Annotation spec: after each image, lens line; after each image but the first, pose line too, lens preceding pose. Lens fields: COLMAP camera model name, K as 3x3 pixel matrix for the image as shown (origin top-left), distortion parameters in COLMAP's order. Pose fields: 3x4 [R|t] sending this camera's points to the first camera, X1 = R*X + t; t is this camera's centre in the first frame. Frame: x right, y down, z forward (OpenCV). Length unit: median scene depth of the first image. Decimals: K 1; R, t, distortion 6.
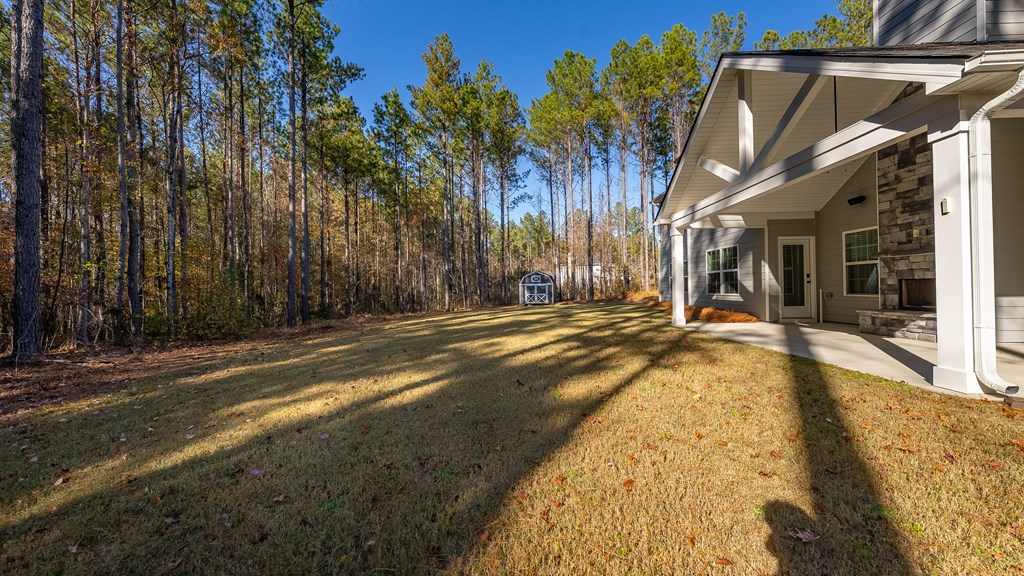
lens RADIAL K [[350.0, 0, 507.8], [0, 350.0, 286.1], [0, 0, 1]] dist [-0.001523, 0.000001]
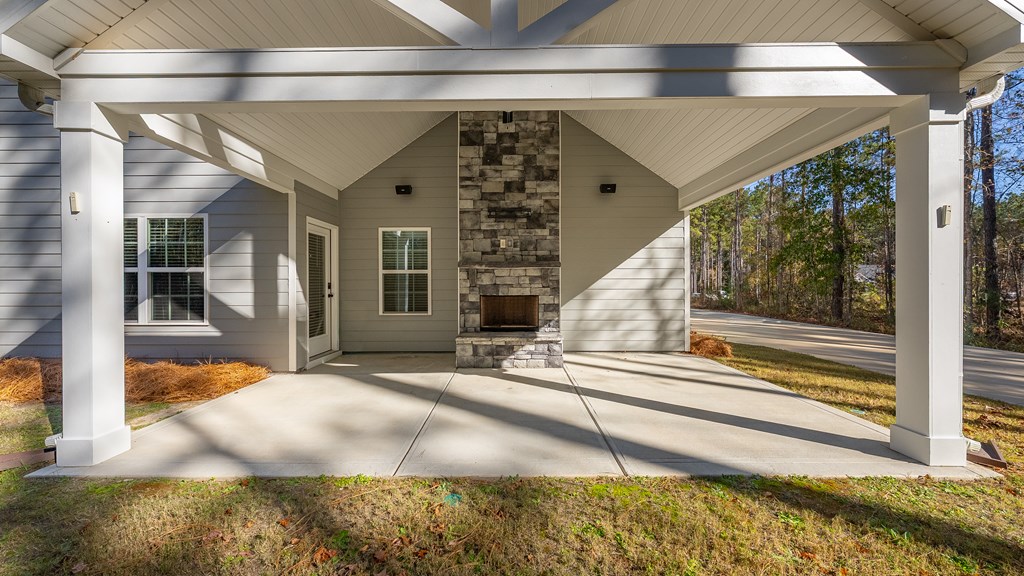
lens RADIAL K [[350.0, 0, 507.8], [0, 350.0, 286.1], [0, 0, 1]] dist [-0.001523, 0.000001]
pose [[-0.040478, 0.010825, 0.999122, 0.266533], [-0.005047, 0.999926, -0.011039, -0.032029], [-0.999168, -0.005489, -0.040420, 0.930755]]
